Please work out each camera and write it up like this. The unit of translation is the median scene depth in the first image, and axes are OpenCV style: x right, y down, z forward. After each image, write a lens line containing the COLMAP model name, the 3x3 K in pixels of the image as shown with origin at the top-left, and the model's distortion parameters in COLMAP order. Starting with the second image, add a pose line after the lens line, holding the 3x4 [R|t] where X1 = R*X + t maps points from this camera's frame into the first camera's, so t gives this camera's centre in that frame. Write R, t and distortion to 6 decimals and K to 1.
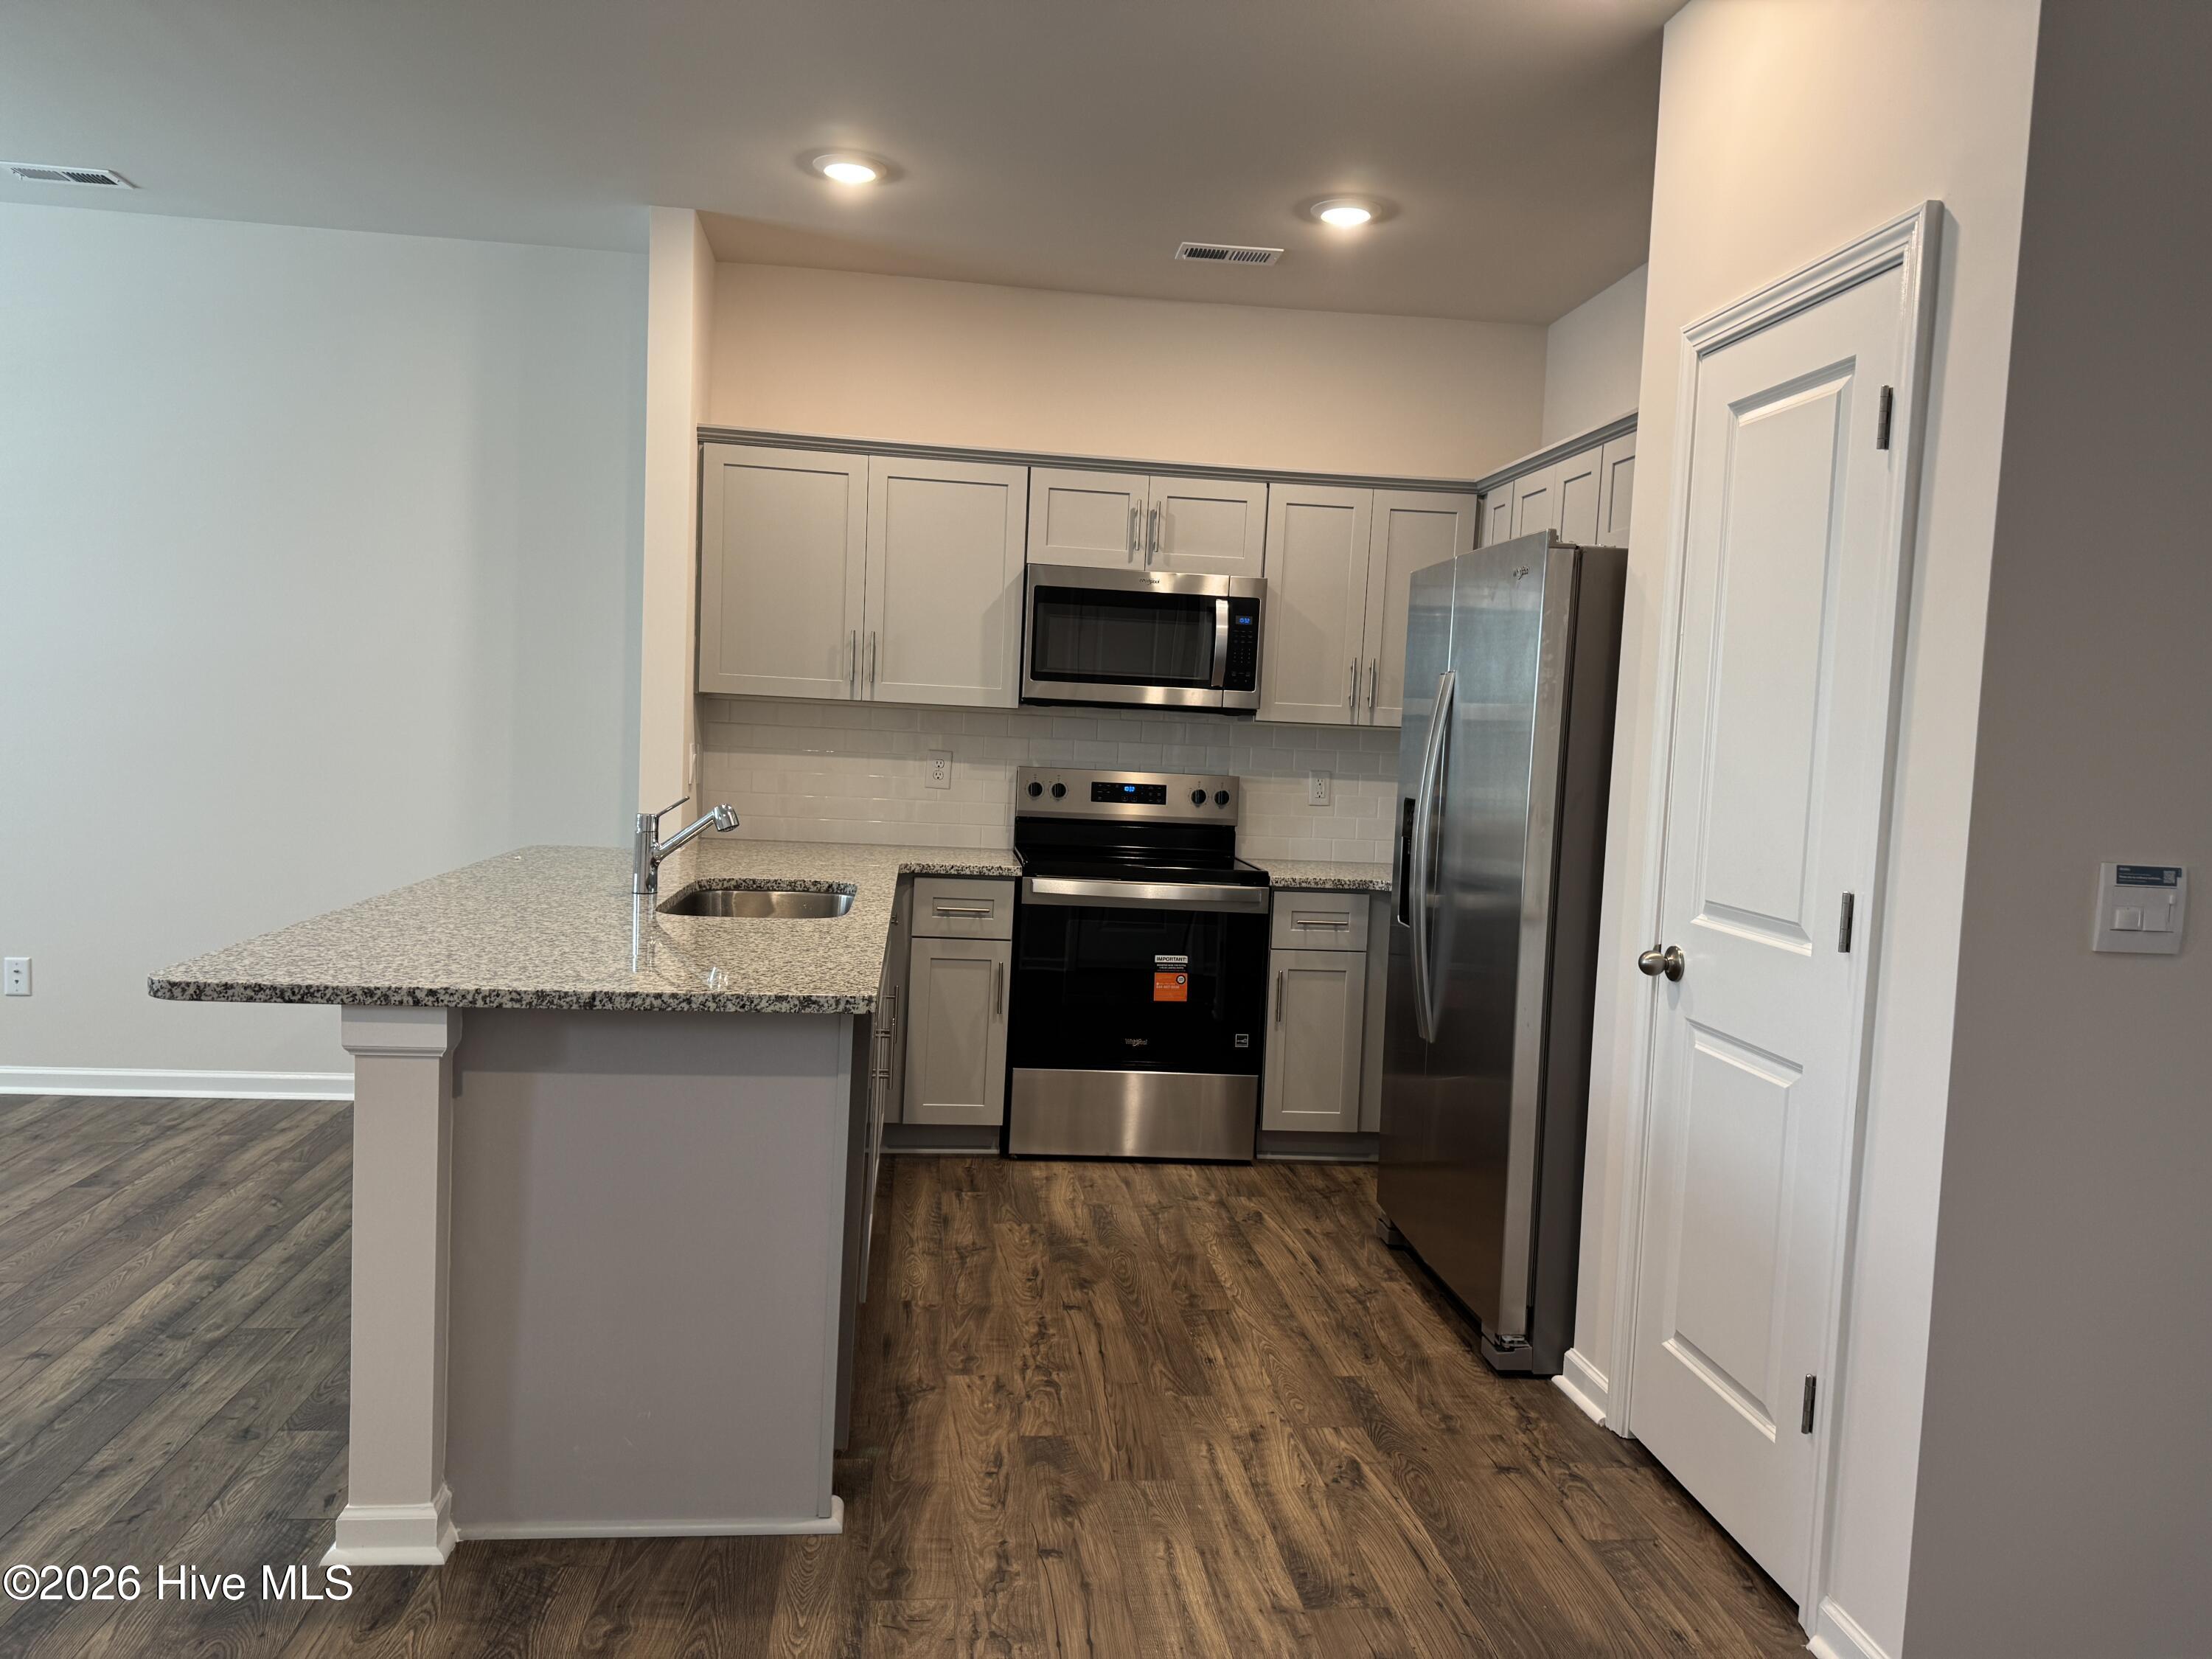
lens RADIAL K [[1556.2, 0, 1105.0], [0, 1556.2, 831.6], [0, 0, 1]] dist [0.058922, -0.065459]
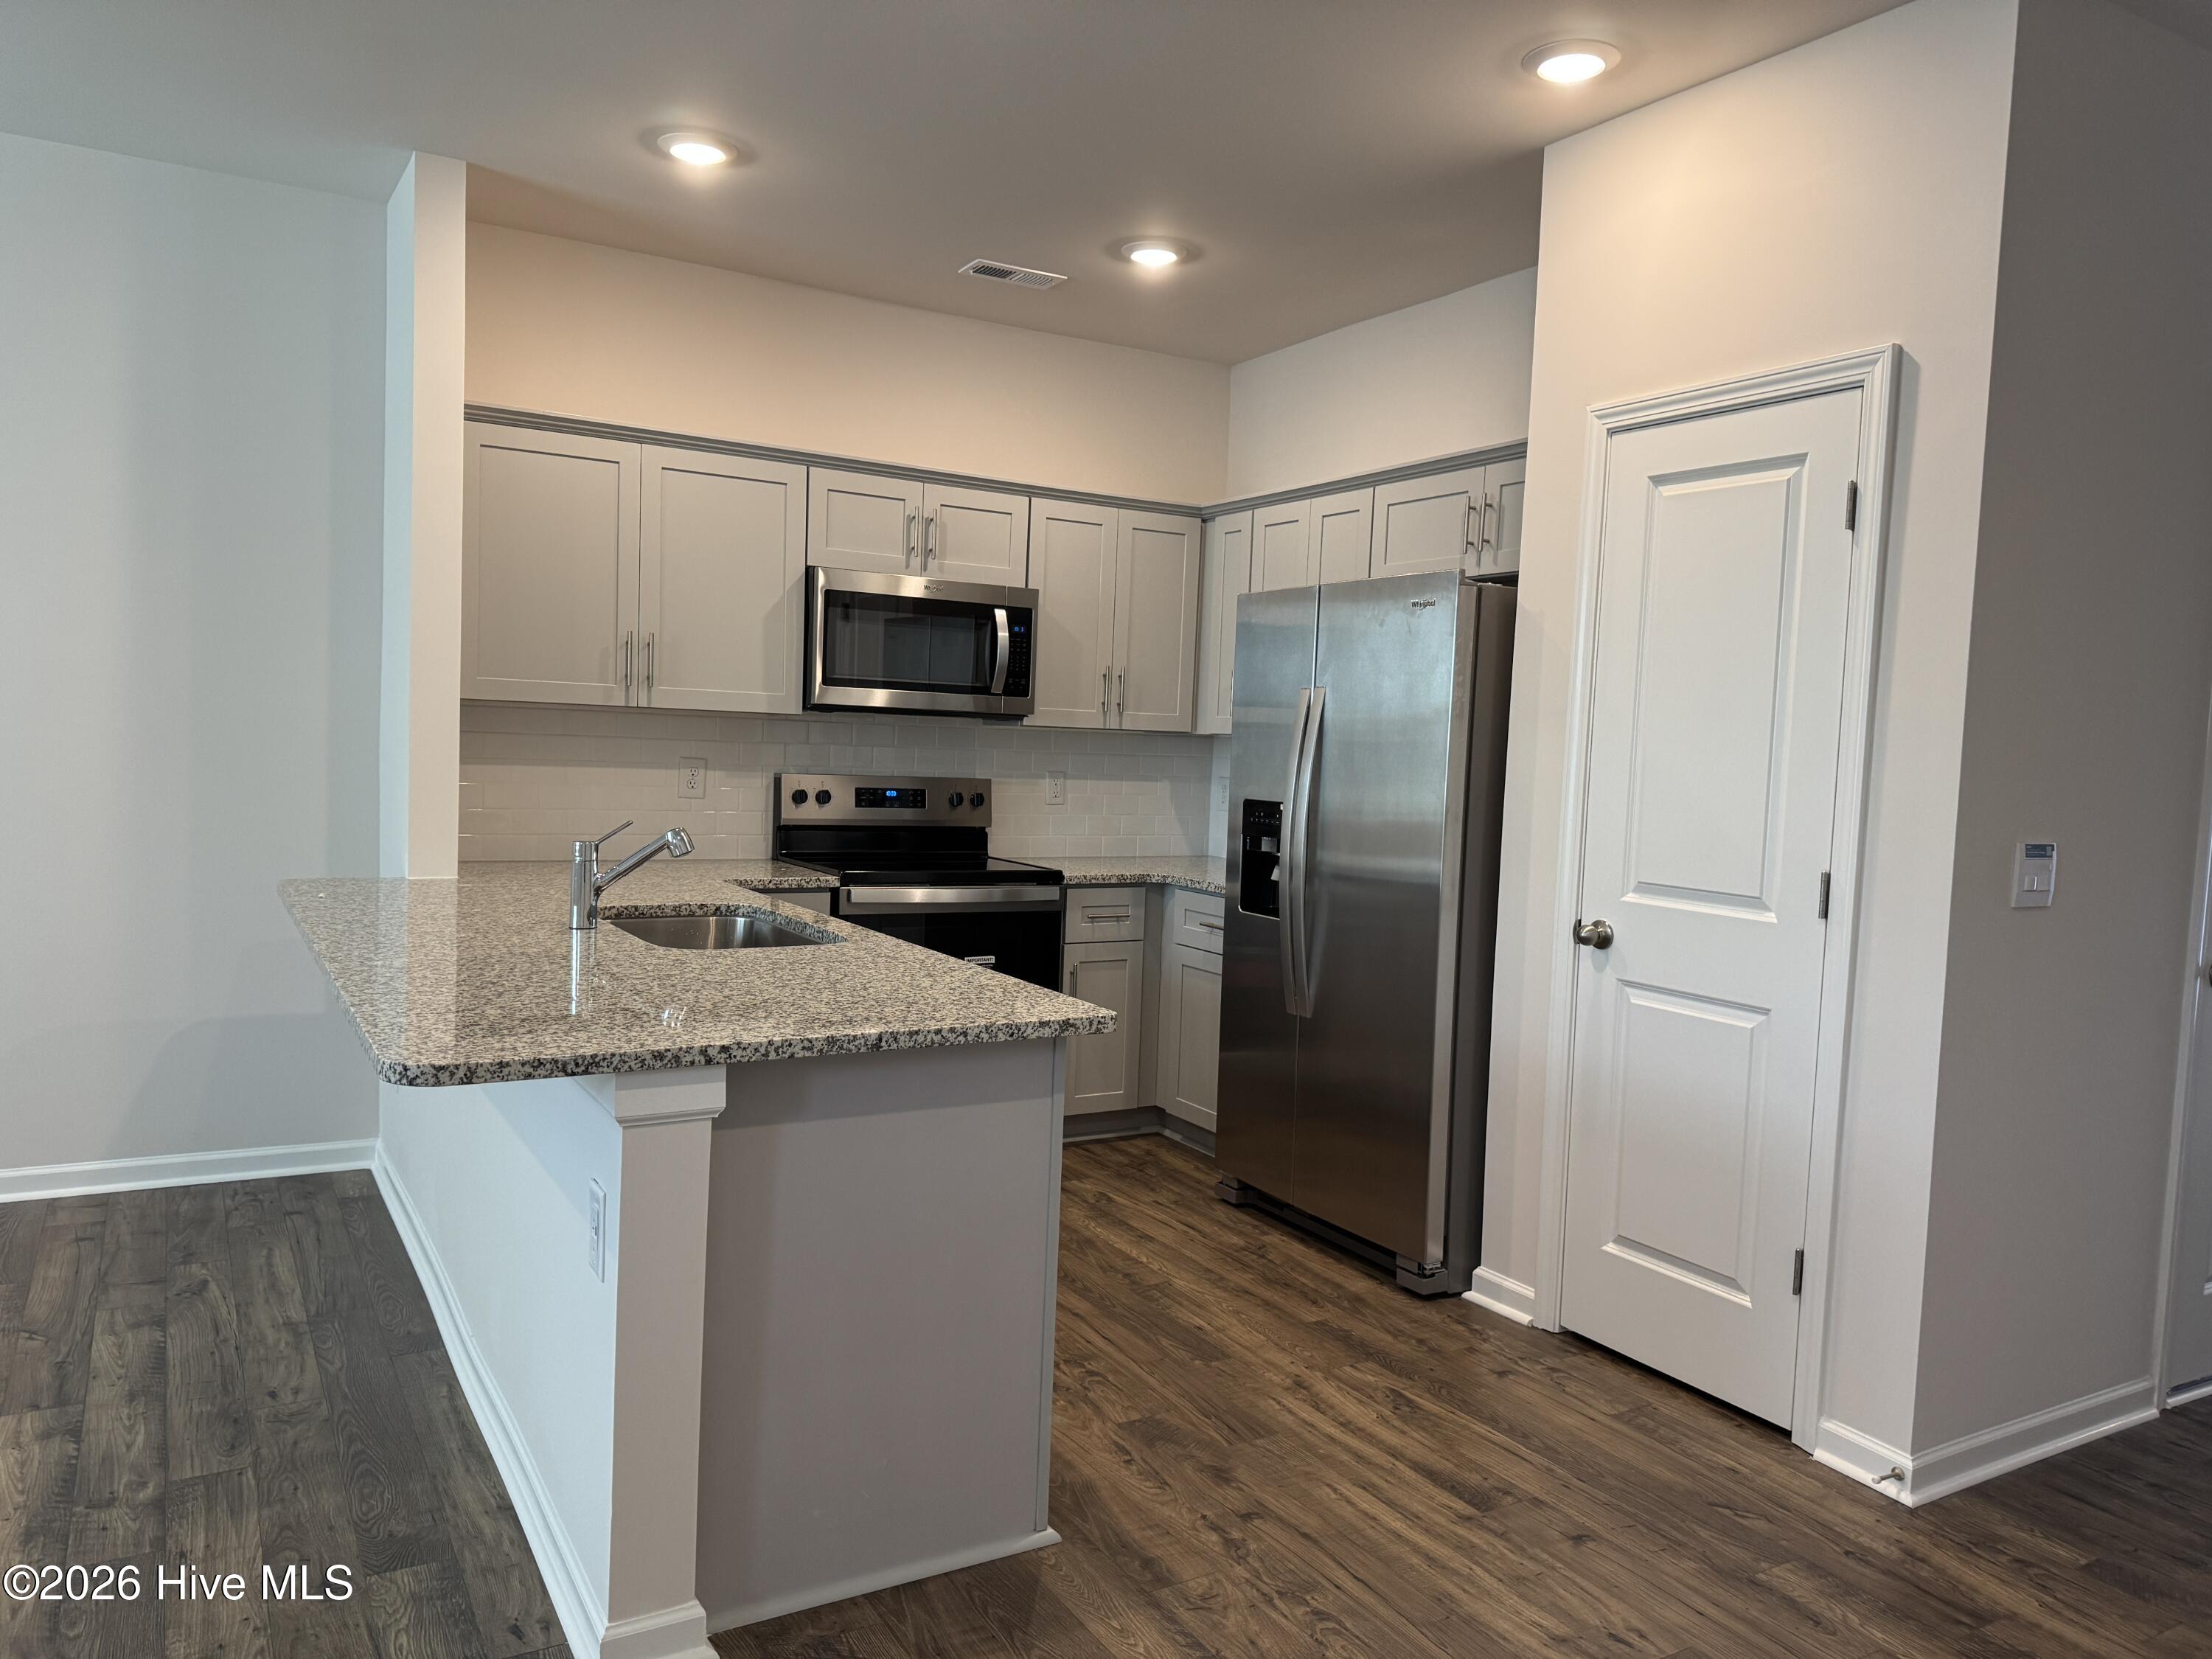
lens RADIAL K [[1556.2, 0, 1099.5], [0, 1556.2, 834.8], [0, 0, 1]] dist [0.058922, -0.065459]
pose [[0.913629, -0.036228, 0.404931, -0.394690], [0.031306, 0.999334, 0.018773, -0.022941], [-0.405341, -0.004475, 0.914154, 0.041760]]
